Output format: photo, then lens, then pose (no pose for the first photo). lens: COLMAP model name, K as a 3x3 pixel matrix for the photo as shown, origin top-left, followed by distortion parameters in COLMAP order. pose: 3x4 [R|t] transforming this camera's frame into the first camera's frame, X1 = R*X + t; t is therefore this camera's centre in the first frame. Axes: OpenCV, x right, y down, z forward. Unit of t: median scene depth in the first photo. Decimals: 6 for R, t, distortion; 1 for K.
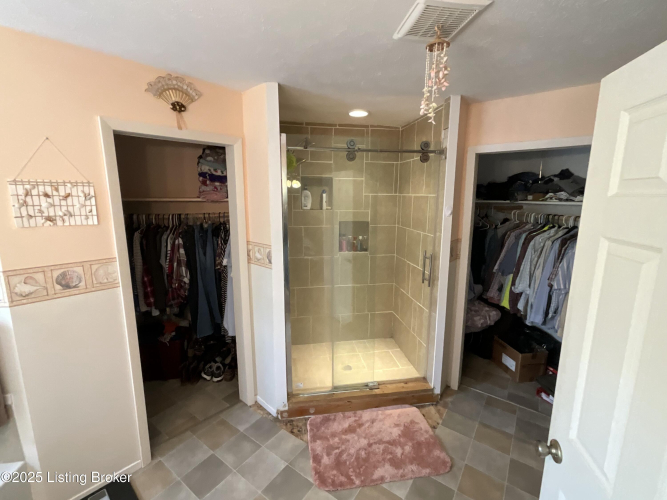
lens RADIAL K [[296.8, 0, 335.7], [0, 296.8, 247.5], [0, 0, 1]] dist [-0.003254, 0.001901]
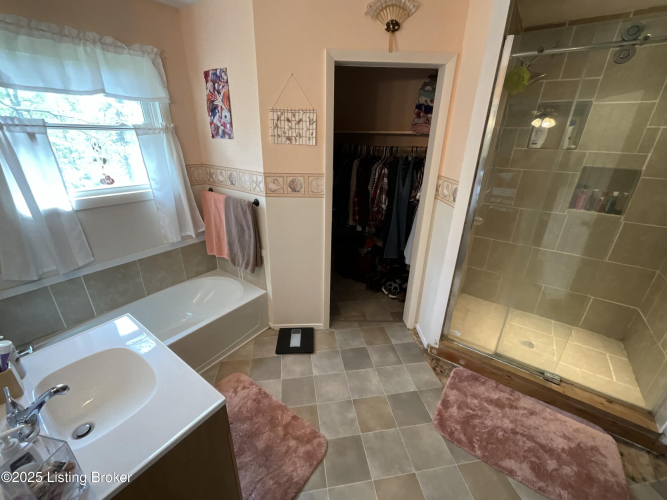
lens RADIAL K [[271.0, 0, 333.4], [0, 271.0, 247.8], [0, 0, 1]] dist [-0.003276, 0.000413]
pose [[0.709673, 0.270994, -0.650328, 0.095880], [-0.134453, 0.958194, 0.252560, 0.028981], [0.691583, -0.091797, 0.716440, 0.116719]]
